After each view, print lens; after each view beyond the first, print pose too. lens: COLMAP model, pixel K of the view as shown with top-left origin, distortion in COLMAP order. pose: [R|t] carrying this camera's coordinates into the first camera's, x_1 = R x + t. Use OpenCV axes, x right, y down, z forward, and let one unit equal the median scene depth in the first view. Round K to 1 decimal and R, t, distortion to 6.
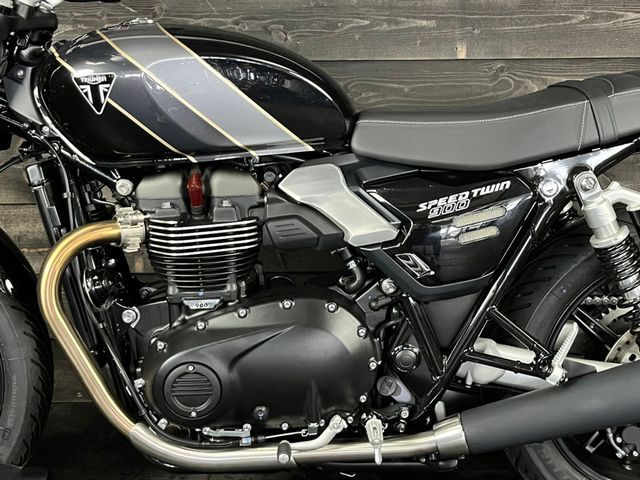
lens RADIAL K [[875.2, 0, 318.1], [0, 875.2, 247.0], [0, 0, 1]] dist [0.014749, 0.000000]
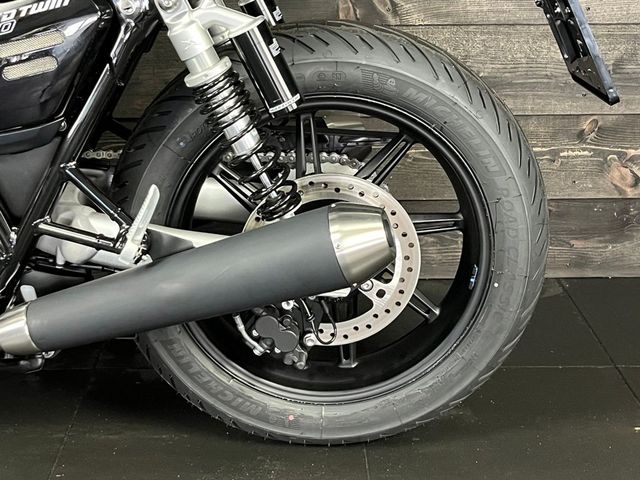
lens RADIAL K [[1090.4, 0, 315.3], [0, 1090.4, 245.7], [0, 0, 1]] dist [0.109163, 0.000000]
pose [[0.999991, 0.000321, 0.004251, 0.411728], [-0.000919, 0.989968, 0.141290, 0.002852], [-0.004163, -0.141292, 0.989959, 0.037606]]
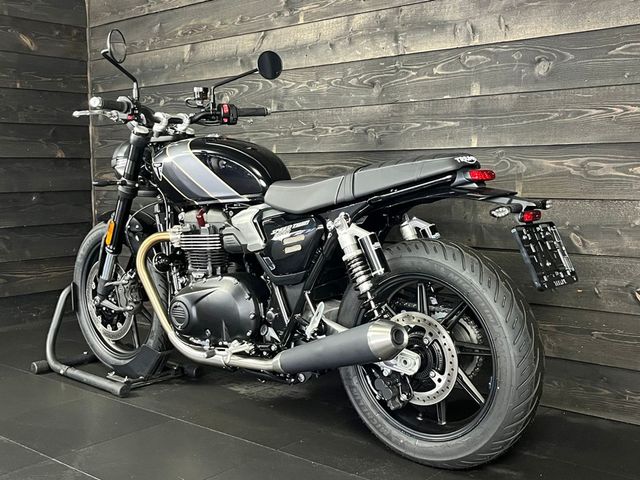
lens RADIAL K [[790.2, 0, 301.5], [0, 790.2, 240.1], [0, 0, 1]] dist [0.006094, 0.000000]
pose [[0.738587, 0.057902, -0.671666, 1.243101], [-0.116097, 0.992344, -0.042118, 0.033566], [0.664086, 0.109087, 0.739655, -0.185904]]
